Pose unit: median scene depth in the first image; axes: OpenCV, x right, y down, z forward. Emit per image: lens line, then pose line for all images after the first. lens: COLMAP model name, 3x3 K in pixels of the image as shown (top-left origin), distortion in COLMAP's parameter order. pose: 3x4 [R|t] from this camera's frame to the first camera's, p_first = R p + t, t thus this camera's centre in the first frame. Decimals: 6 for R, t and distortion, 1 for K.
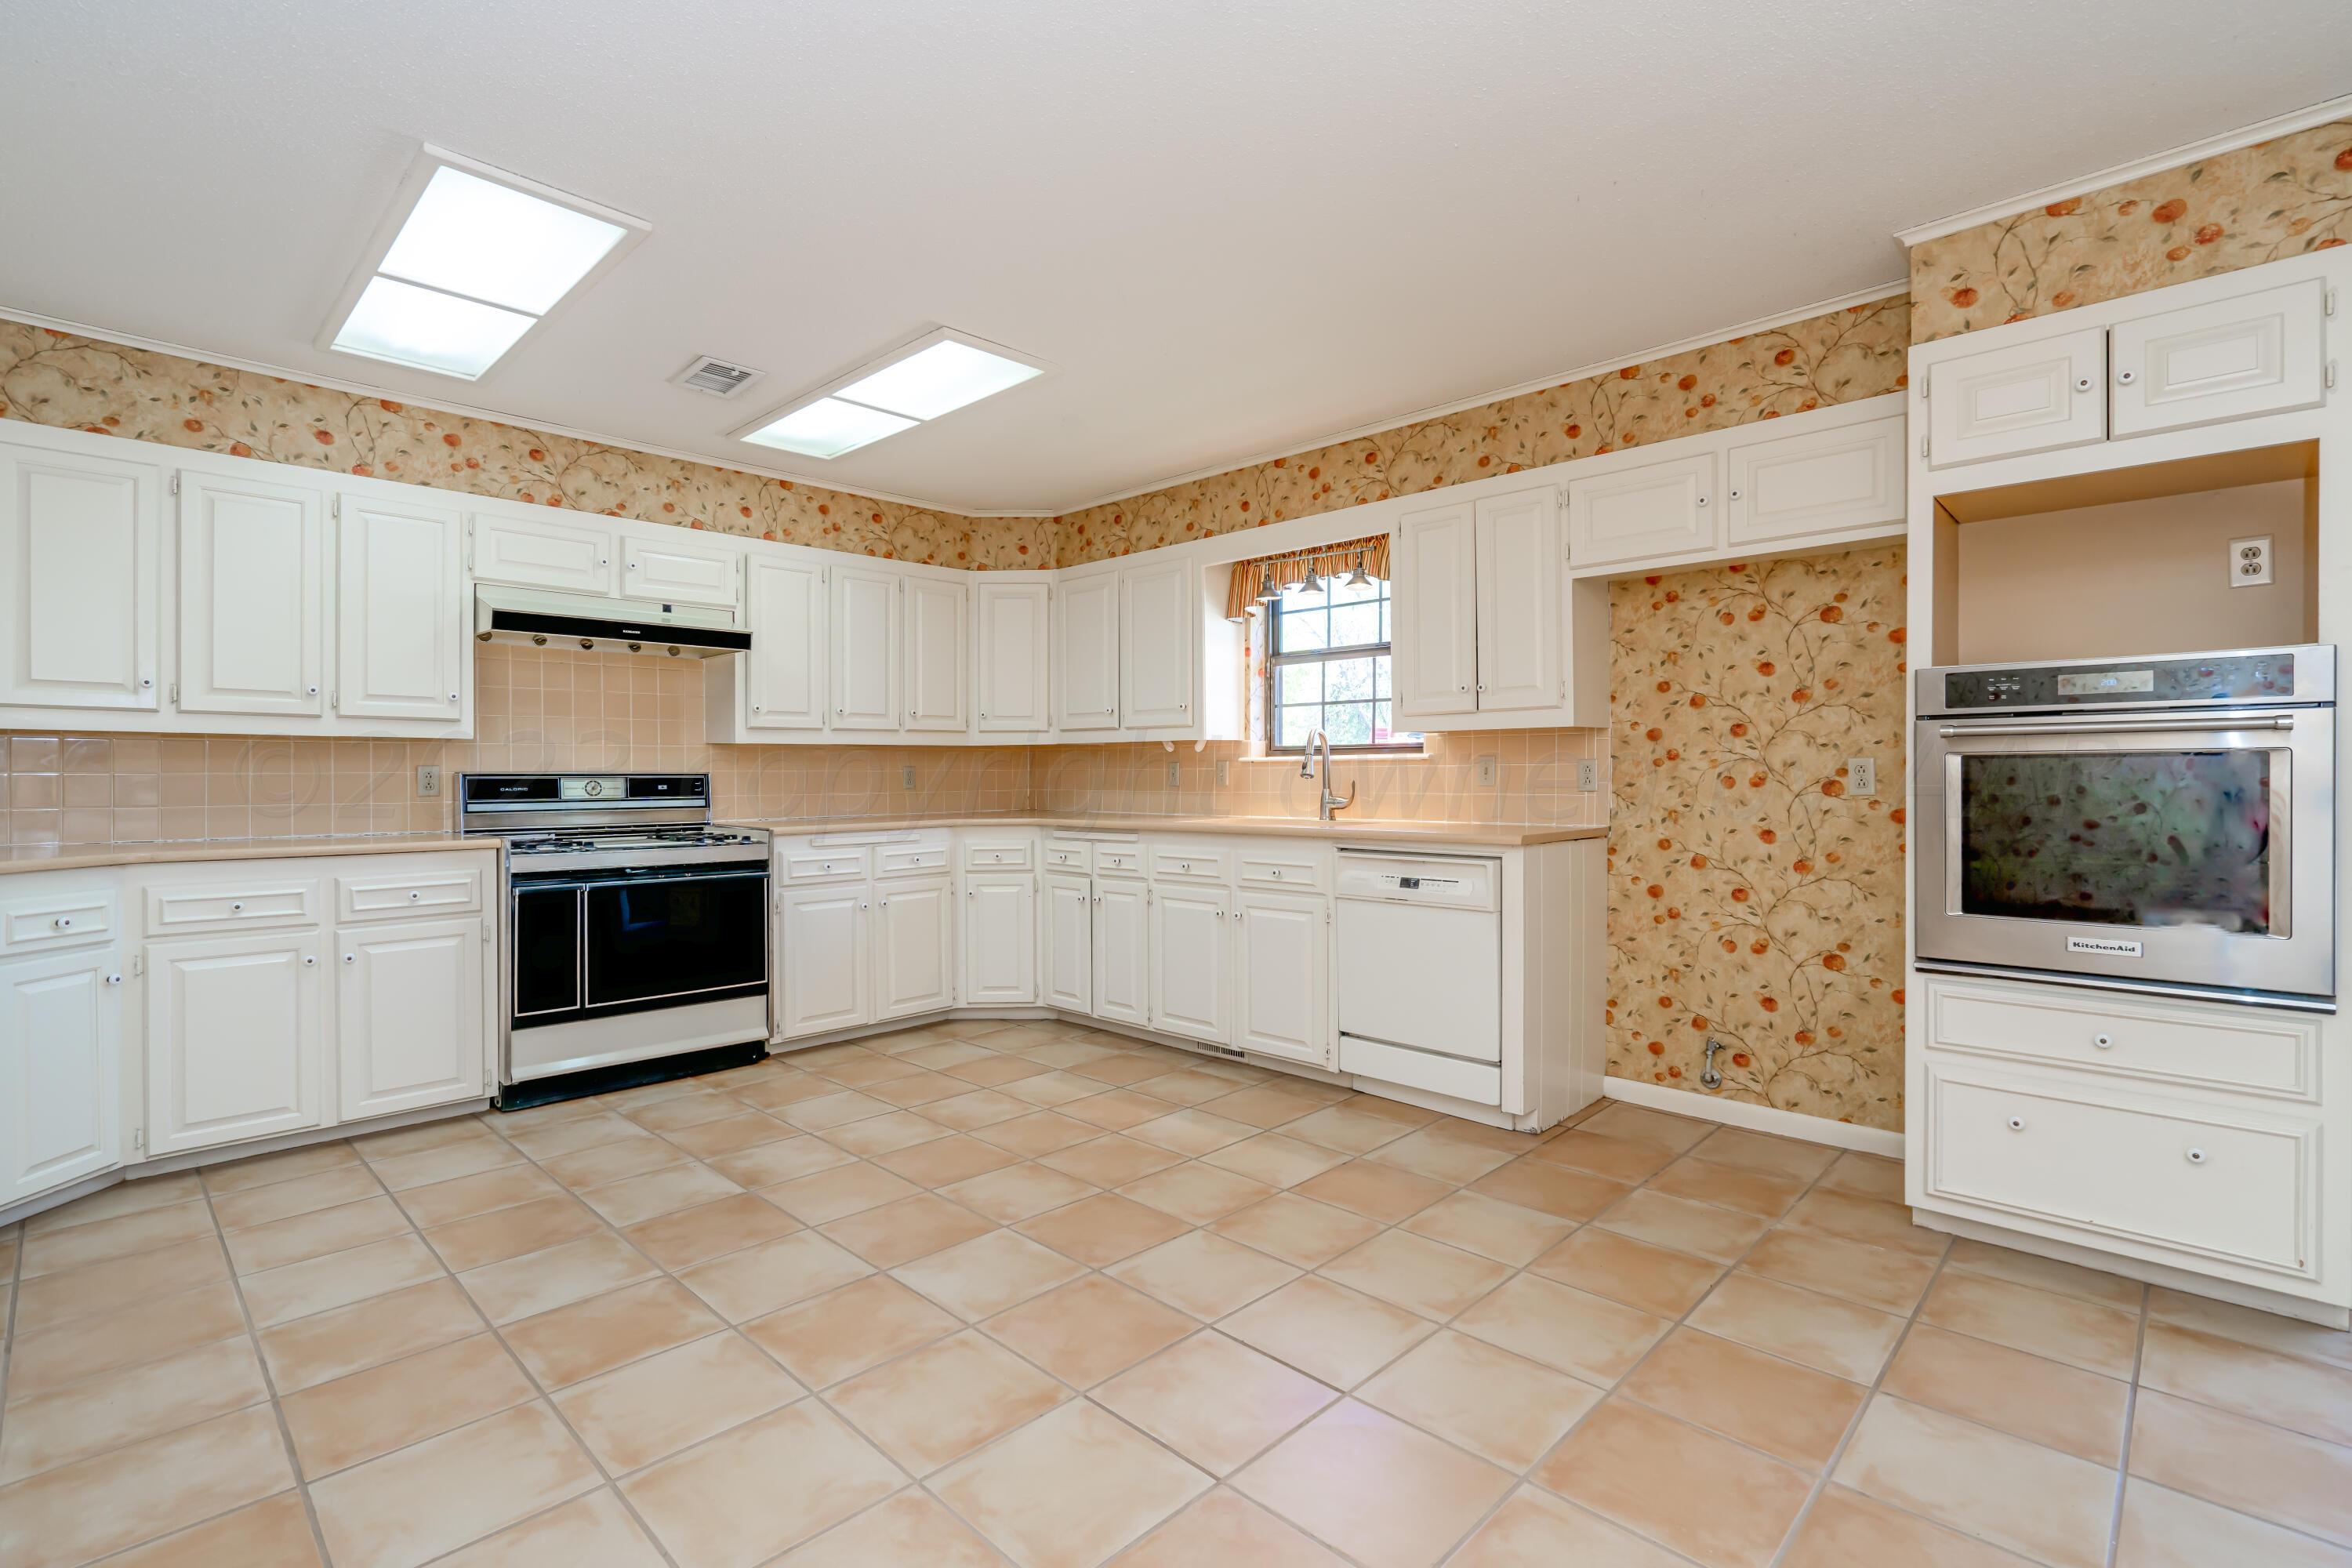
lens RADIAL K [[1073.8, 0, 1179.5], [0, 1073.8, 773.6], [0, 0, 1]] dist [-0.010296, 0.002088]
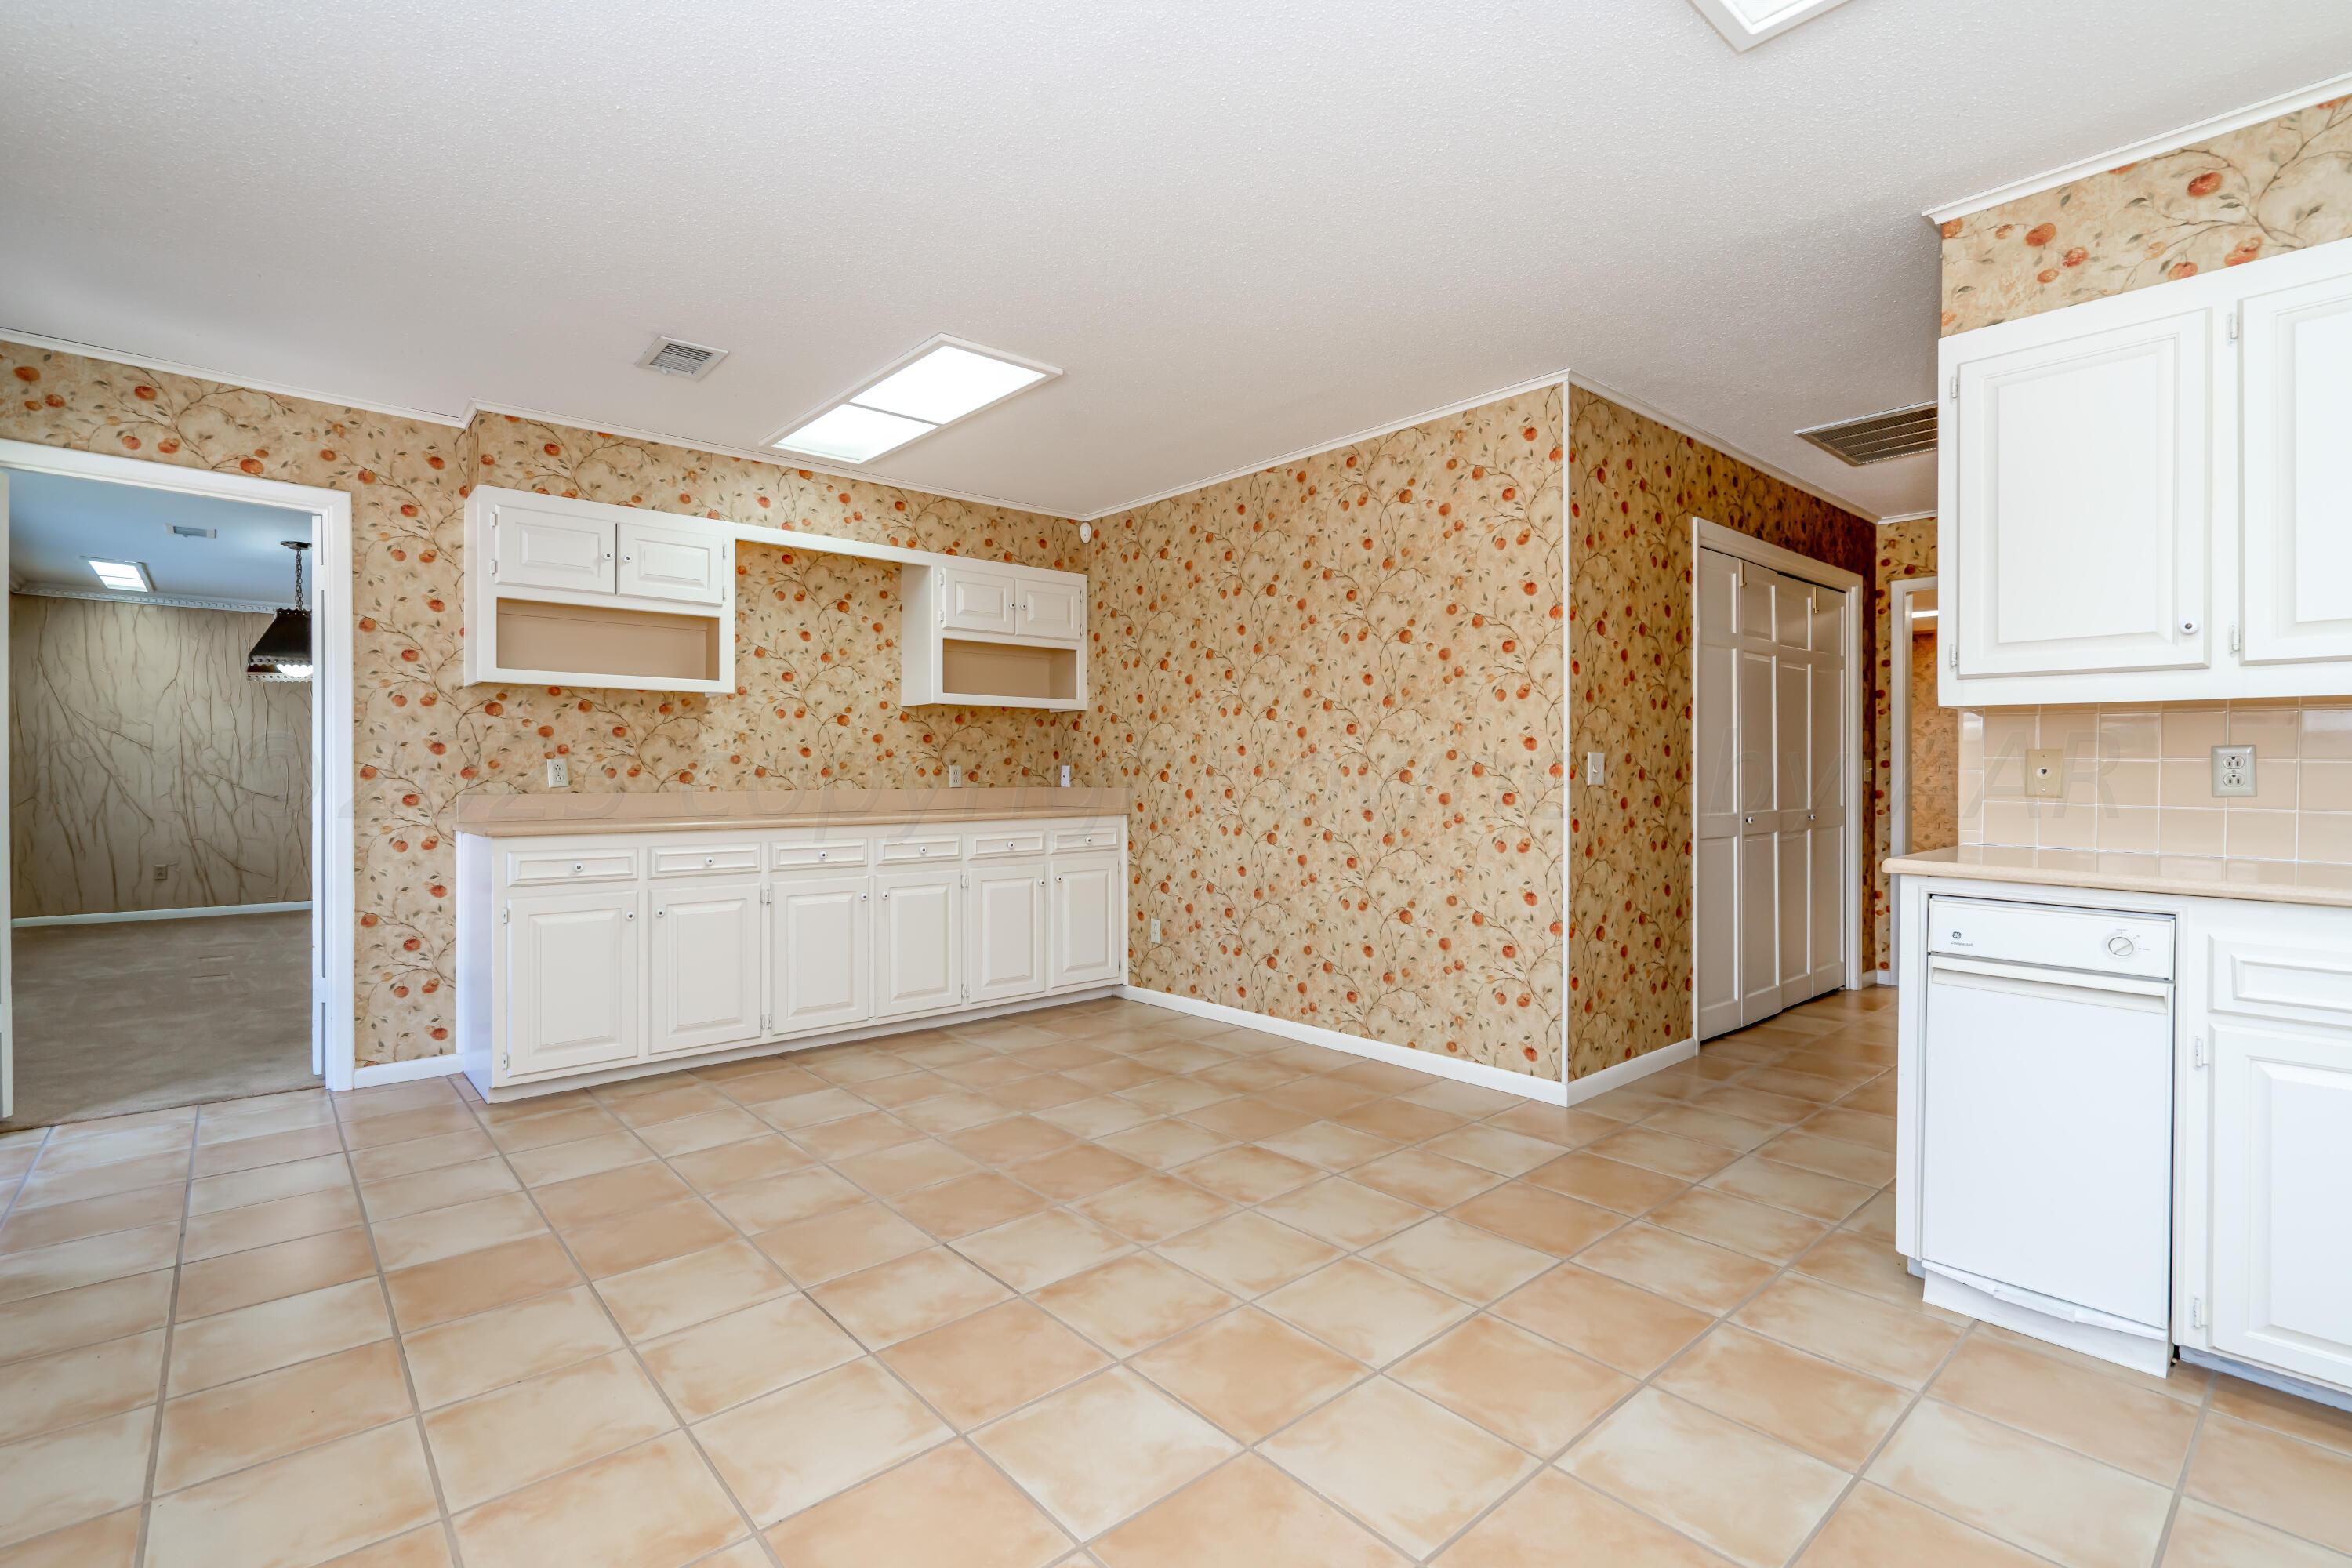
lens RADIAL K [[1073.8, 0, 1173.8], [0, 1073.8, 773.0], [0, 0, 1]] dist [-0.010296, 0.002088]
pose [[-0.996412, 0.000127, 0.084636, -0.204448], [-0.000105, 0.999996, -0.002734, 0.004521], [-0.084636, -0.002734, -0.996408, 1.231558]]
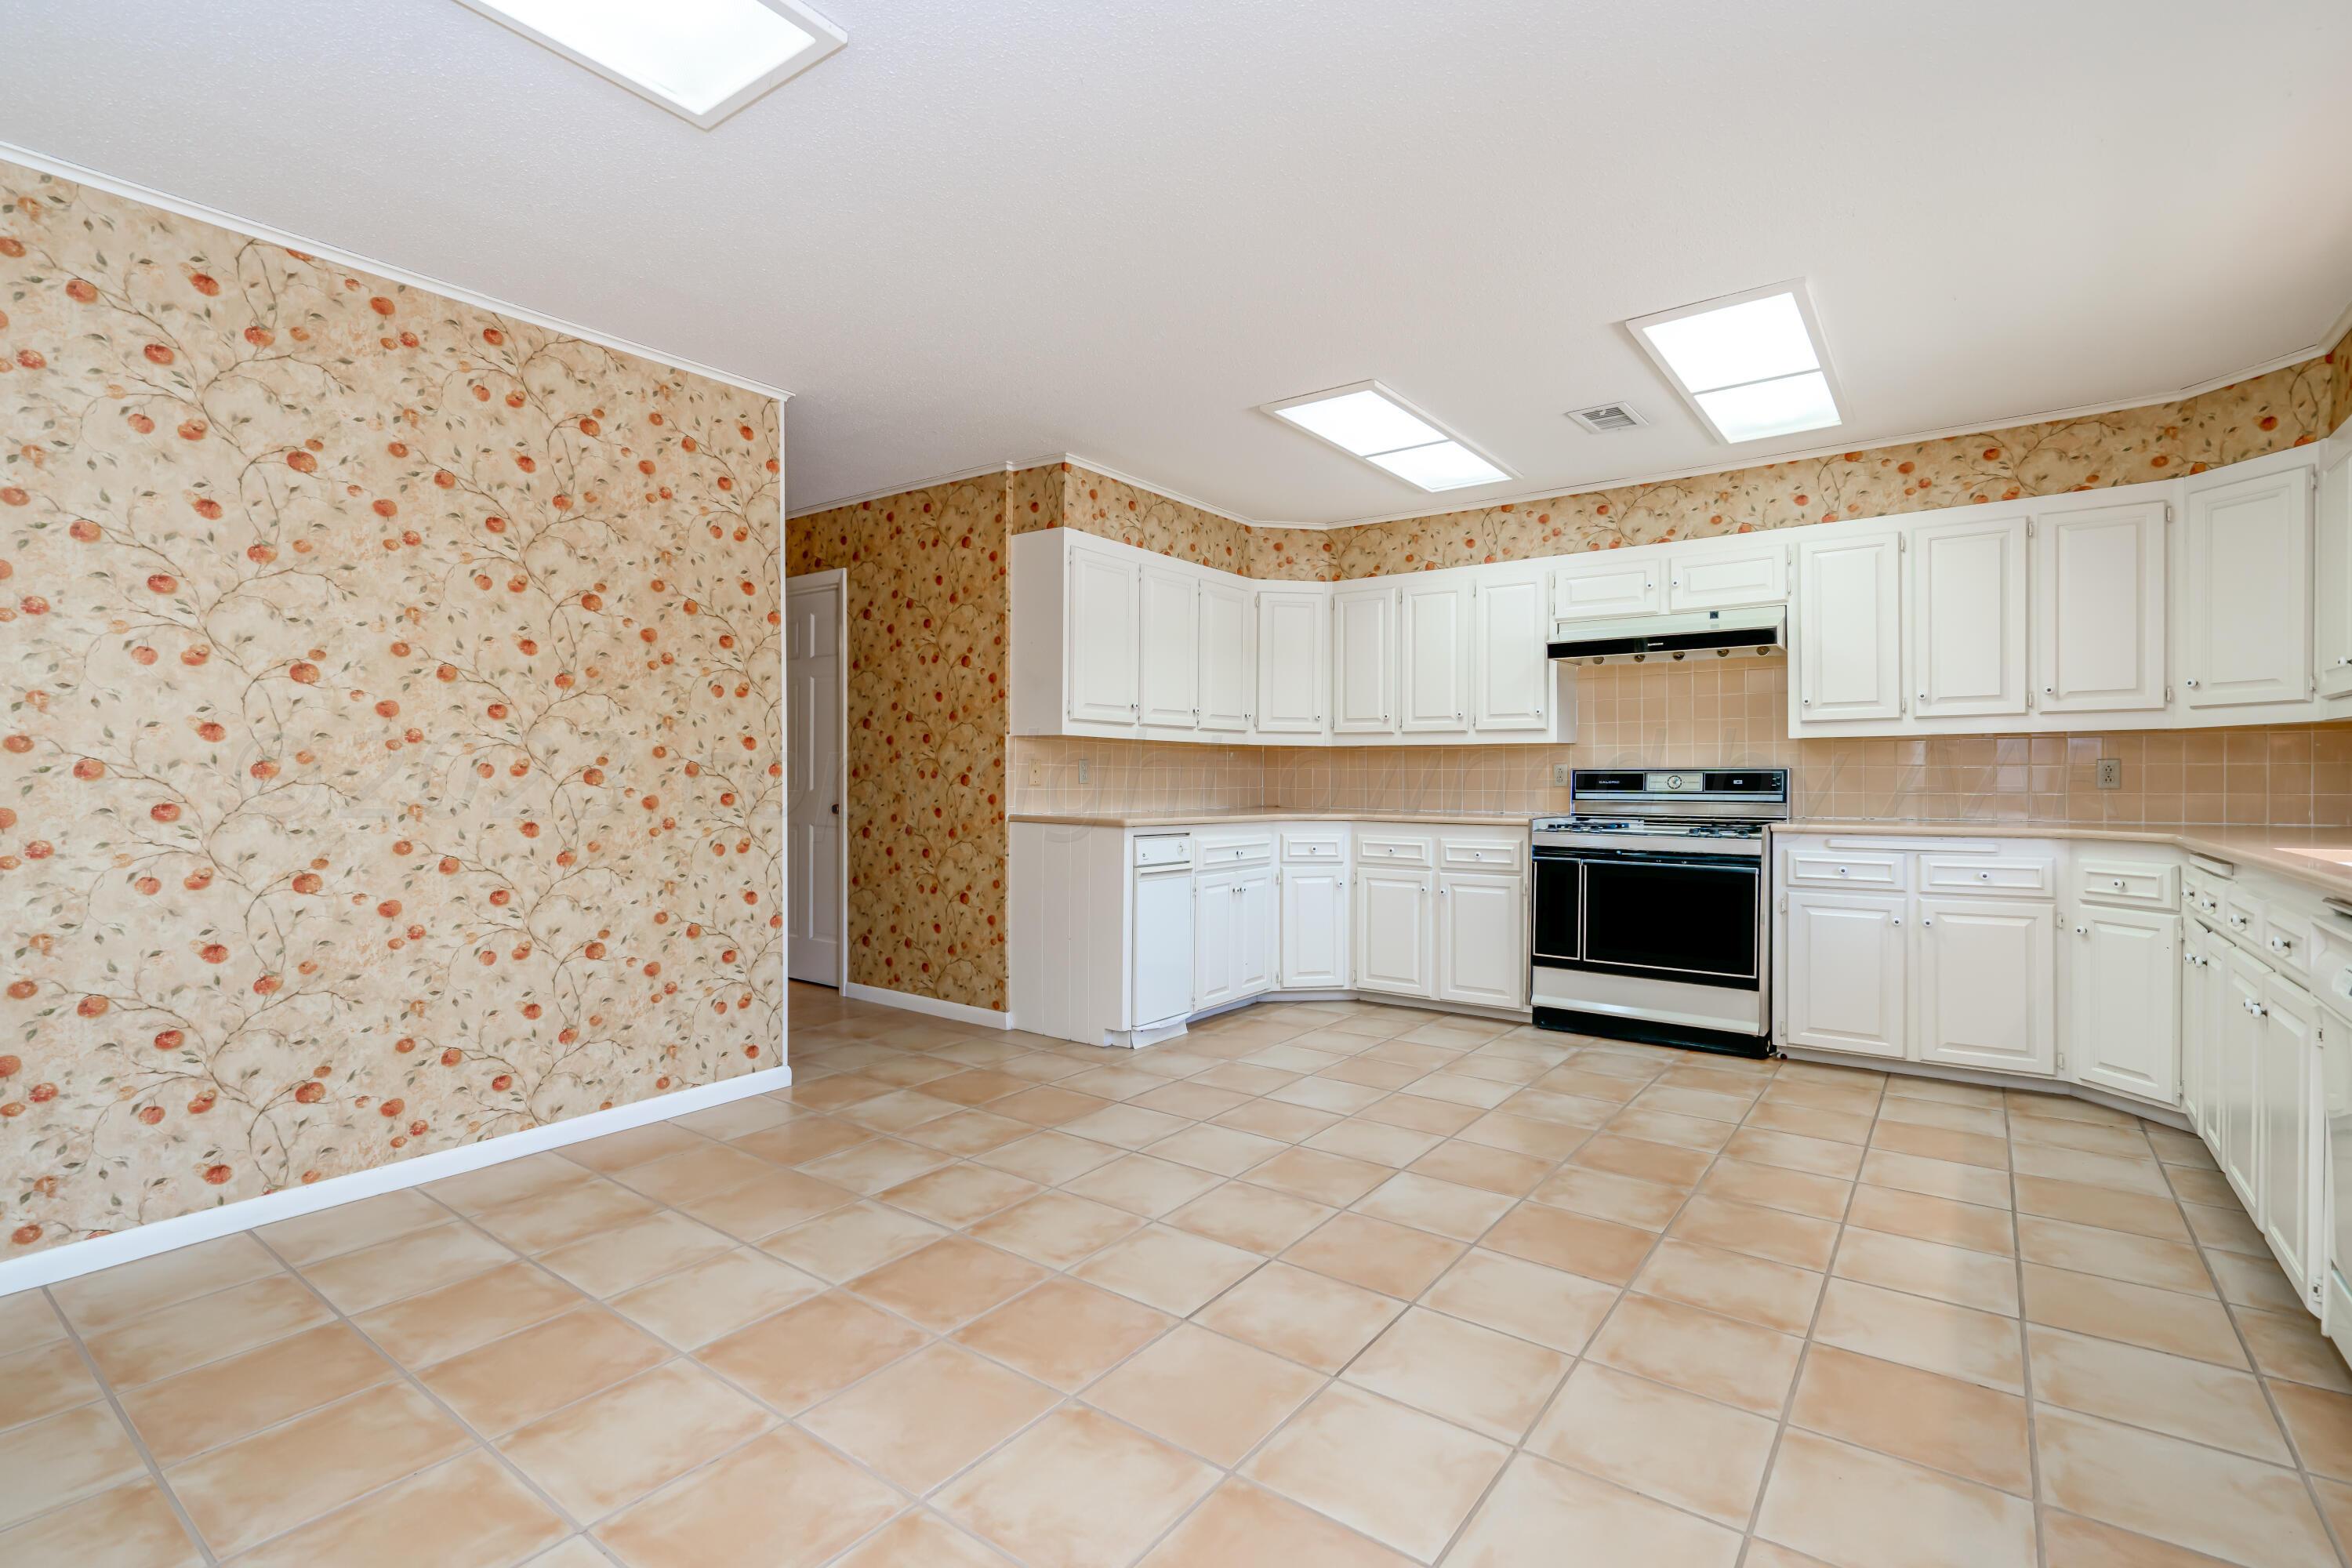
lens RADIAL K [[1073.8, 0, 1168.9], [0, 1073.8, 780.8], [0, 0, 1]] dist [-0.010296, 0.002088]
pose [[0.123940, 0.009000, -0.992249, 0.654147], [0.001927, 0.999955, 0.009311, 0.000611], [0.992288, -0.003066, 0.123918, 0.411664]]
